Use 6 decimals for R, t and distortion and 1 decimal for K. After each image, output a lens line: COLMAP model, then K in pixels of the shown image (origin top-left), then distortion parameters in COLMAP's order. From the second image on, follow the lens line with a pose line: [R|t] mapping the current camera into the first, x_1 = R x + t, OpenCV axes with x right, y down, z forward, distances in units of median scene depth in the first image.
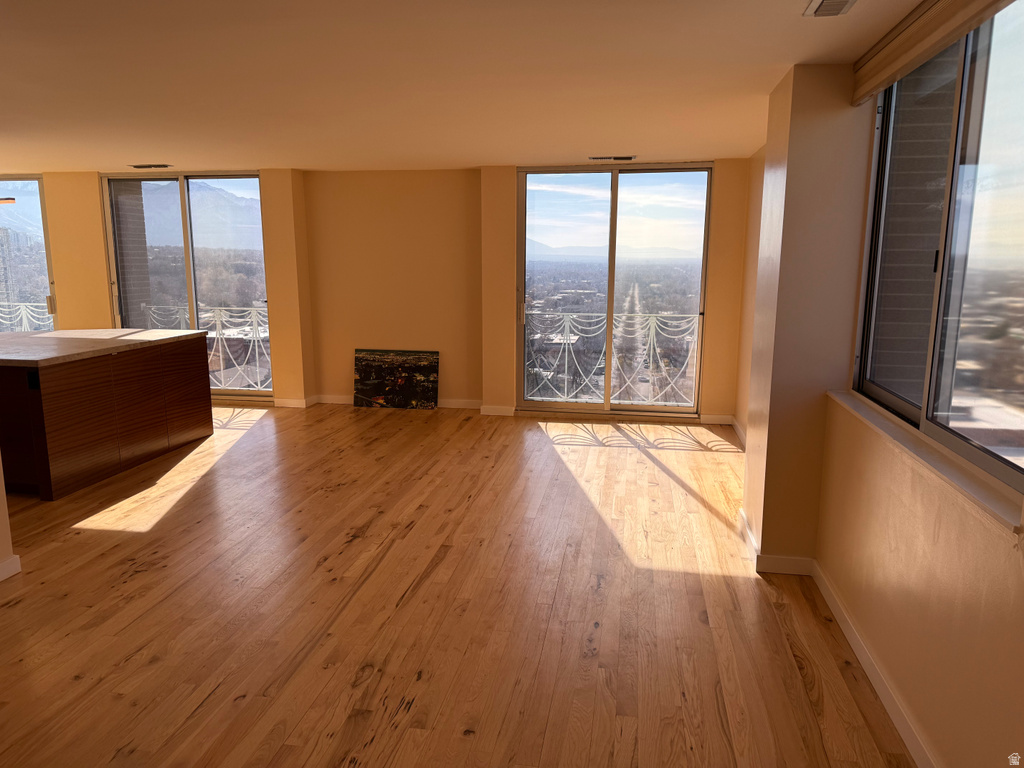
lens RADIAL K [[714.8, 0, 512.0], [0, 714.8, 384.0], [0, 0, 1]] dist [0.092783, -0.124529]
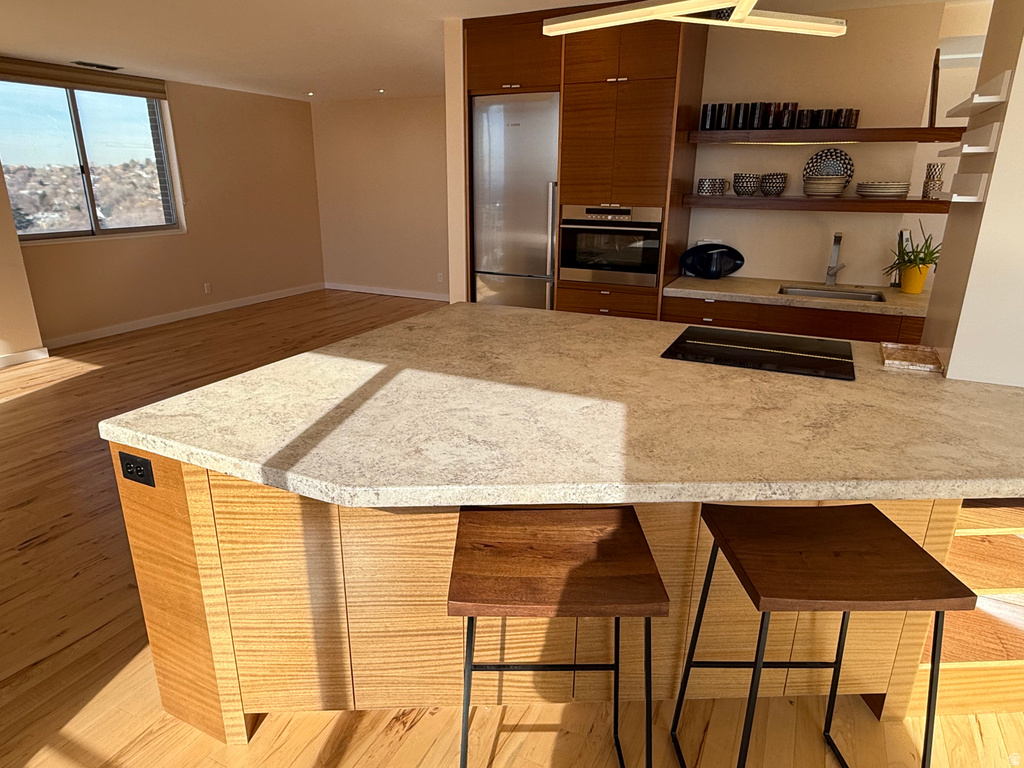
lens RADIAL K [[641.8, 0, 505.5], [0, 641.8, 388.5], [0, 0, 1]] dist [-0.001142, 0.001550]
pose [[-0.959136, -0.095927, 0.266190, -0.714929], [0.042822, 0.880728, 0.471684, -0.223239], [-0.279688, 0.463807, -0.840629, 1.290422]]
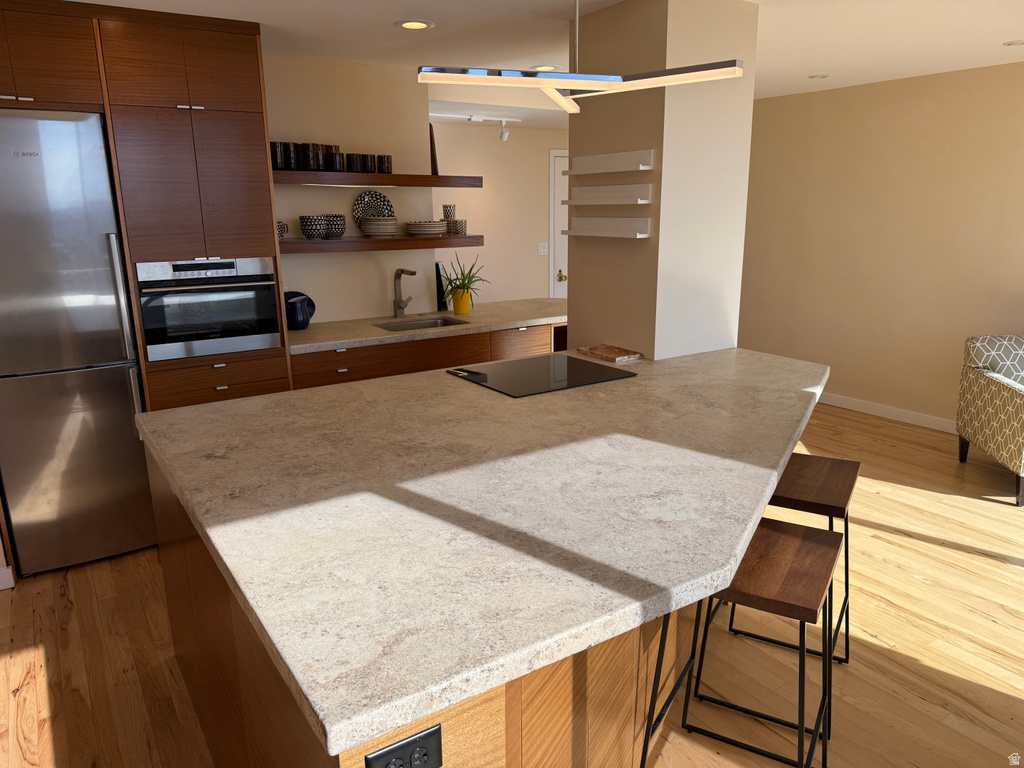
lens RADIAL K [[723.1, 0, 505.9], [0, 723.1, 398.1], [0, 0, 1]] dist [0.098616, -0.144564]
pose [[-0.723645, 0.183014, -0.665465, -0.385553], [-0.114534, 0.918988, 0.377284, -0.223992], [0.680603, 0.349238, -0.644060, 1.217156]]
